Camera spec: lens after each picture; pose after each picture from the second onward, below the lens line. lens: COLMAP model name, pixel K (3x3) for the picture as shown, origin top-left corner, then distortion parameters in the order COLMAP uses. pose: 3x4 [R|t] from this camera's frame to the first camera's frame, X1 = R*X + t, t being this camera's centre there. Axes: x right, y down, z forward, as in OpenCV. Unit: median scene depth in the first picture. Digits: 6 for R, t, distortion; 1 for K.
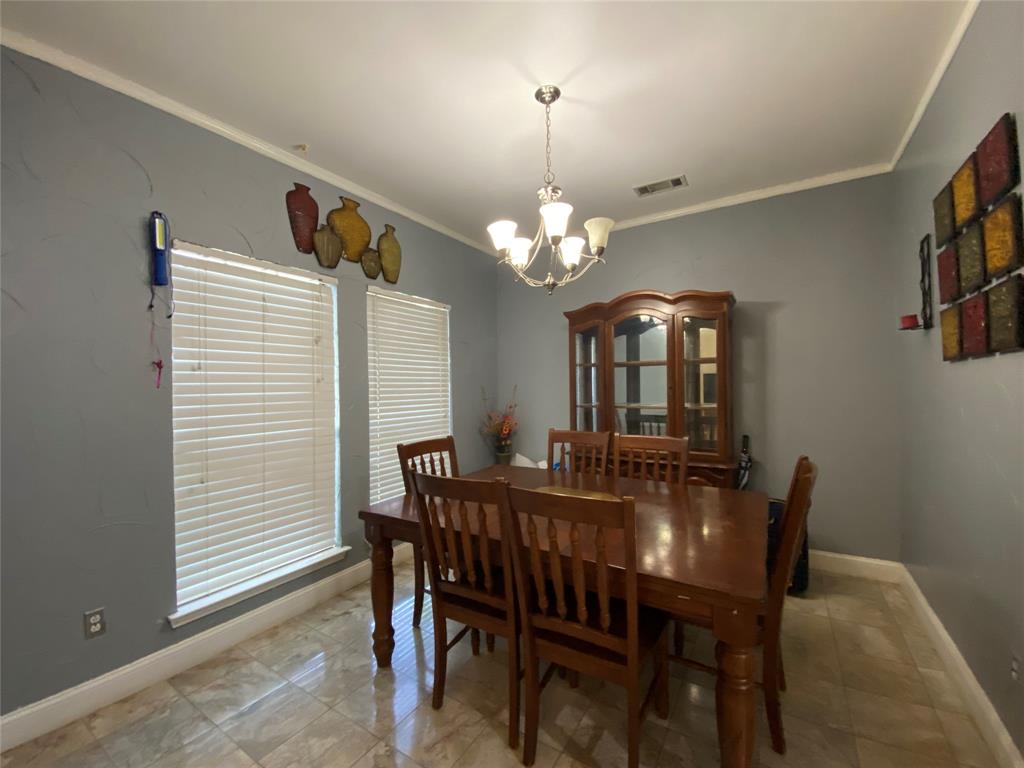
lens RADIAL K [[417.5, 0, 512.2], [0, 417.5, 381.2], [0, 0, 1]] dist [0.012182, -0.016638]
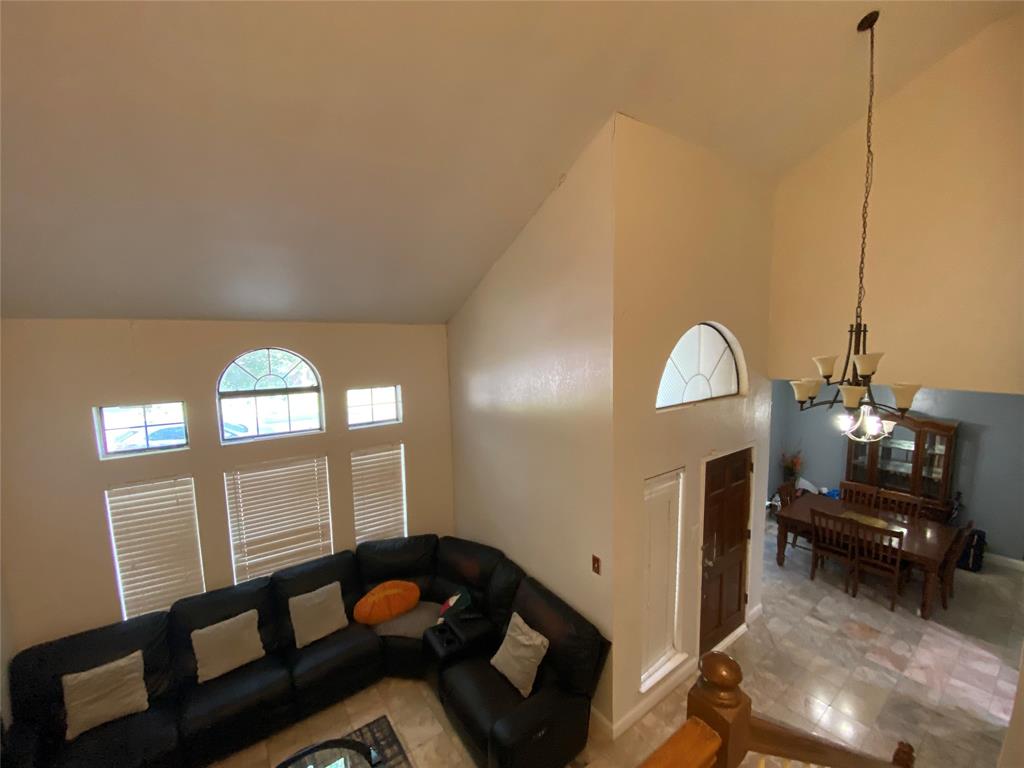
lens RADIAL K [[417.5, 0, 514.6], [0, 417.5, 379.9], [0, 0, 1]] dist [0.012182, -0.016638]
pose [[0.929118, 0.030050, -0.368560, -0.773390], [0.010102, 0.994258, 0.106531, -0.719314], [0.369645, -0.102703, 0.923480, -1.721989]]
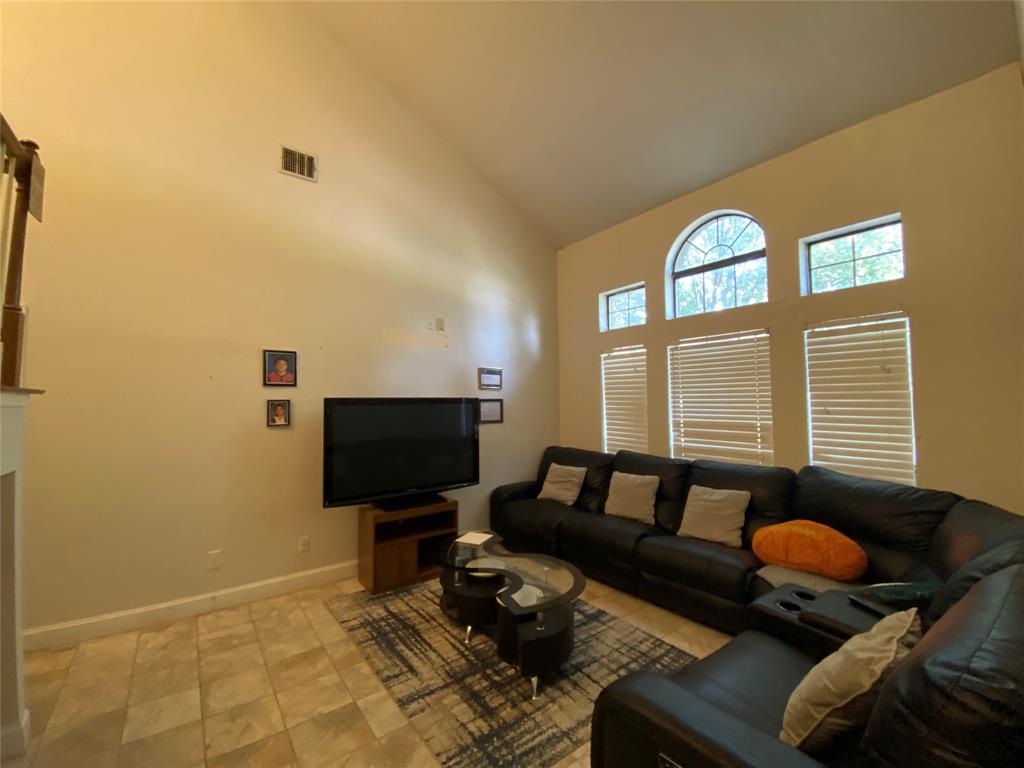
lens RADIAL K [[417.5, 0, 509.2], [0, 417.5, 386.2], [0, 0, 1]] dist [0.012182, -0.016638]
pose [[-0.352680, -0.030485, -0.935247, -0.620223], [0.017233, 0.999088, -0.039065, -0.031797], [0.935585, -0.029895, -0.351833, -0.750704]]
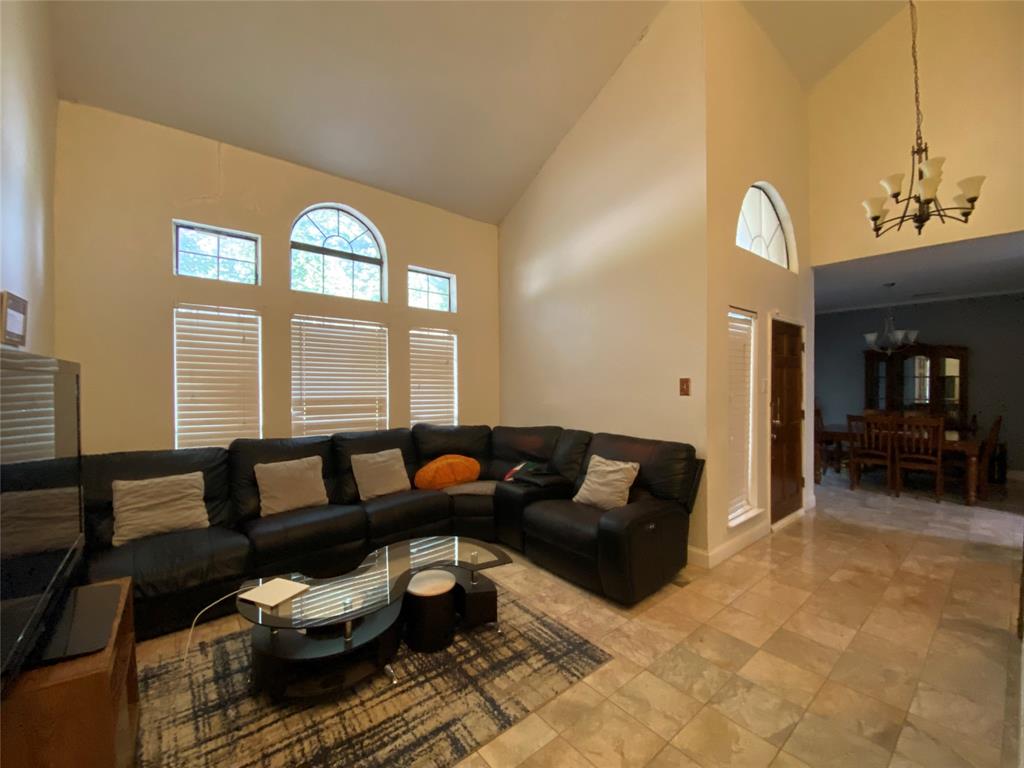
lens RADIAL K [[417.5, 0, 513.0], [0, 417.5, 382.7], [0, 0, 1]] dist [0.012182, -0.016638]
pose [[0.948168, 0.005941, -0.317714, -1.094987], [-0.004722, 0.999978, 0.004609, -0.020531], [0.317734, -0.002870, 0.948175, -1.892866]]
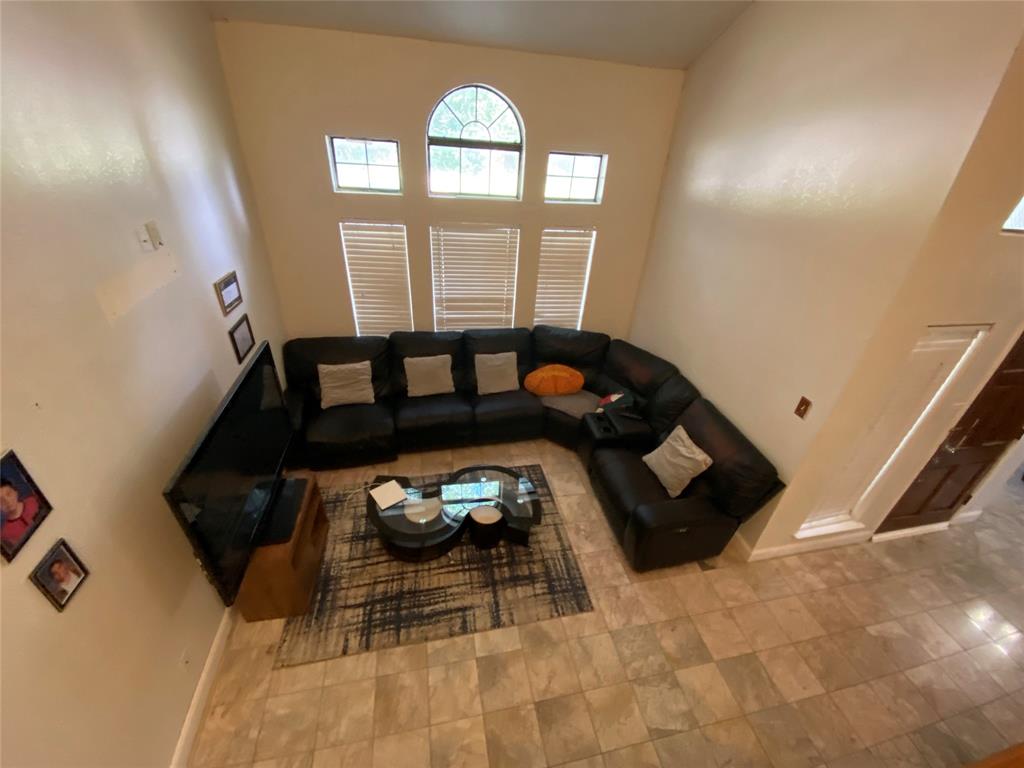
lens RADIAL K [[417.5, 0, 510.8], [0, 417.5, 383.7], [0, 0, 1]] dist [0.012182, -0.016638]
pose [[0.691324, 0.422804, -0.585925, -0.912803], [-0.062760, 0.842991, 0.534254, -0.597949], [0.719814, -0.332570, 0.609315, -1.685484]]
